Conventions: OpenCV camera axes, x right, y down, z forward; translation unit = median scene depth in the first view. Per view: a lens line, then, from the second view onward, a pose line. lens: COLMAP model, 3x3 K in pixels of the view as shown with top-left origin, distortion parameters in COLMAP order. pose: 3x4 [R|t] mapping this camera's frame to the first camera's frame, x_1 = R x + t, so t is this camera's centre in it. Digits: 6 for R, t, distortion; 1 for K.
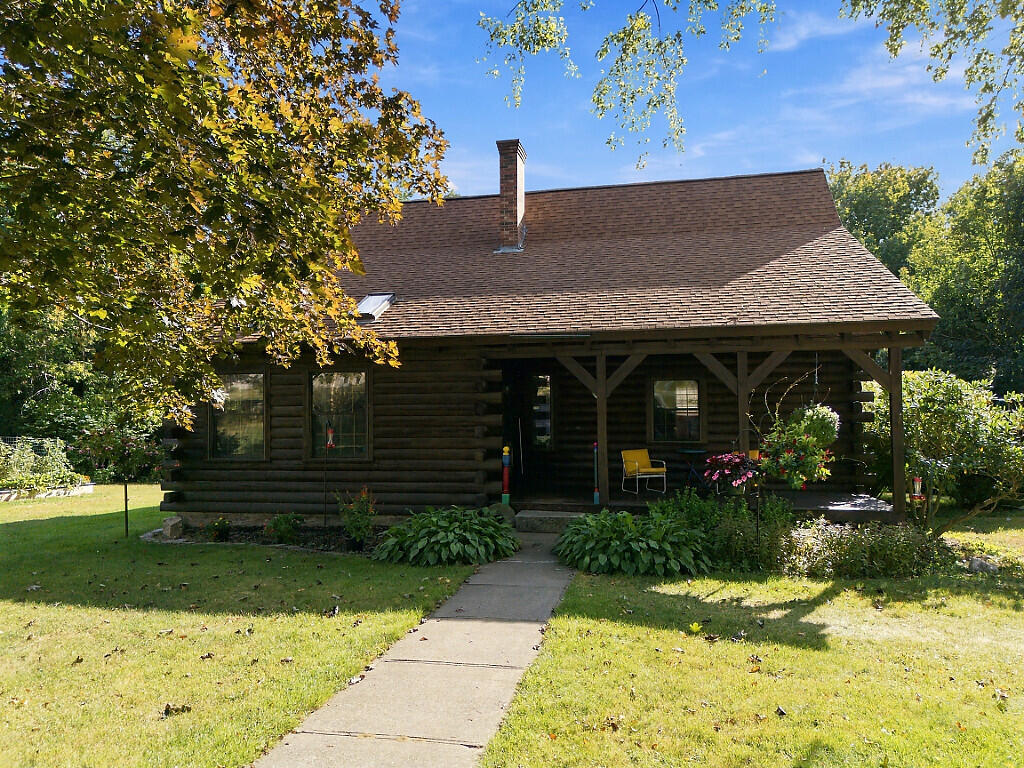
lens RADIAL K [[718.5, 0, 512.0], [0, 718.5, 384.0], [0, 0, 1]] dist [0.087997, -0.097887]
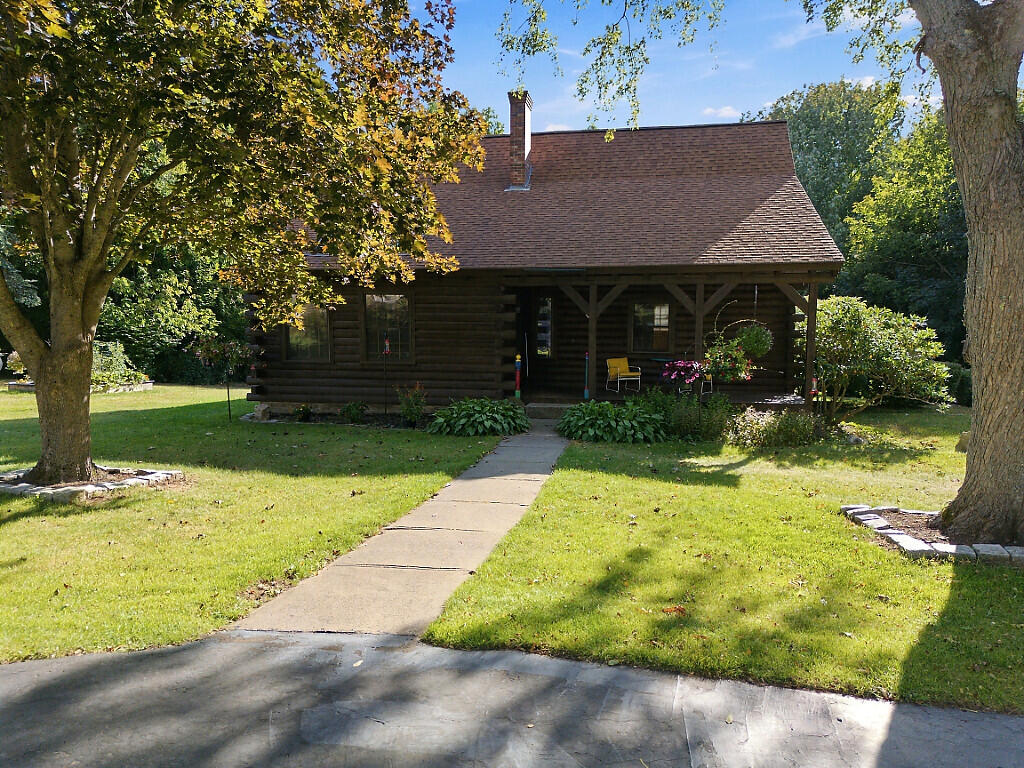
lens RADIAL K [[729.9, 0, 512.0], [0, 729.9, 384.0], [0, 0, 1]] dist [0.141064, -0.104750]
pose [[0.999752, 0.010168, 0.019810, -0.045783], [-0.012528, 0.992334, 0.122950, -0.022659], [-0.018408, -0.123167, 0.992215, -0.321097]]
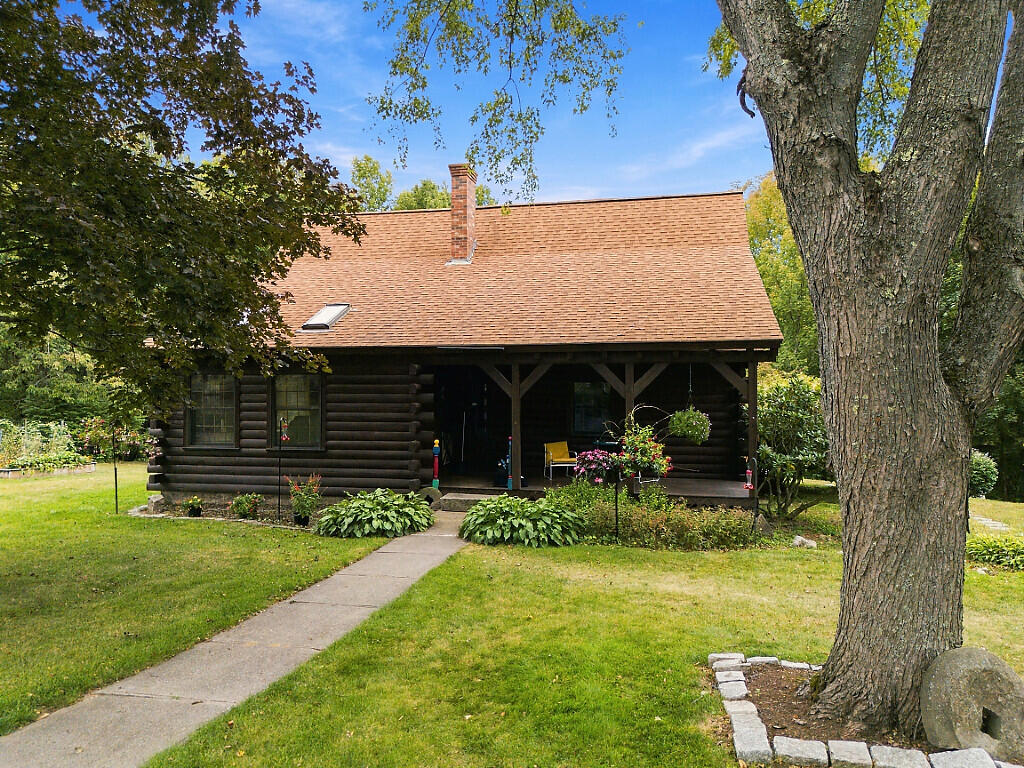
lens RADIAL K [[718.5, 0, 512.0], [0, 718.5, 384.0], [0, 0, 1]] dist [0.087997, -0.097887]
pose [[0.999904, 0.010335, -0.009219, 0.127001], [-0.010081, 0.999579, 0.027217, -0.037915], [0.009496, -0.027121, 0.999587, -0.181217]]
